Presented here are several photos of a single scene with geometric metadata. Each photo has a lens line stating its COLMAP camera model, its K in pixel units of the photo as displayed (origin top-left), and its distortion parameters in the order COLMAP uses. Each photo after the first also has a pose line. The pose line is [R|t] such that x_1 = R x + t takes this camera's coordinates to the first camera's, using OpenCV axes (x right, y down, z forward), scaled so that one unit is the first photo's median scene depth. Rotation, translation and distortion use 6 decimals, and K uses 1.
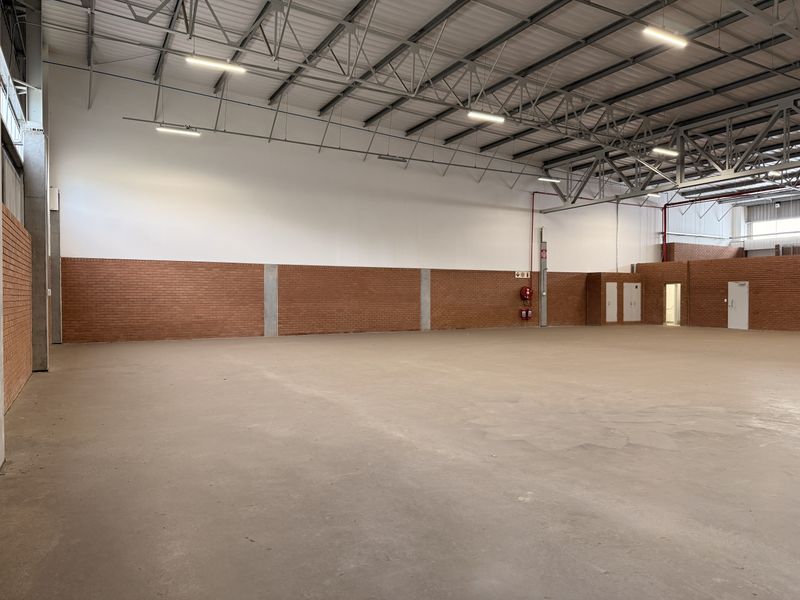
lens RADIAL K [[556.0, 0, 400.0], [0, 556.0, 300.0], [0, 0, 1]] dist [0.041677, -0.070653]
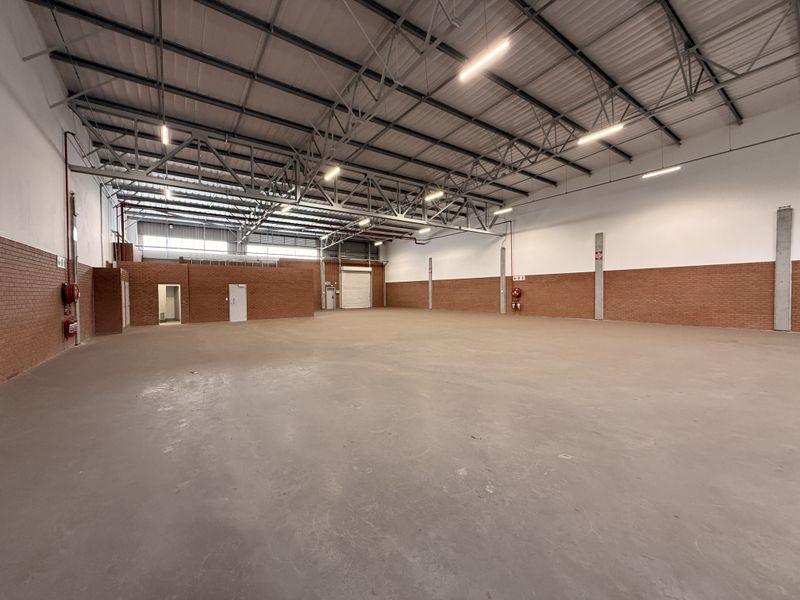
lens RADIAL K [[325.6, 0, 400.0], [0, 325.6, 300.0], [0, 0, 1]] dist [0.000531, 0.000013]
pose [[-0.122853, -0.021330, 0.992196, -0.901175], [0.009822, 0.999694, 0.022707, -0.045962], [-0.992376, 0.012535, -0.122605, 3.246880]]
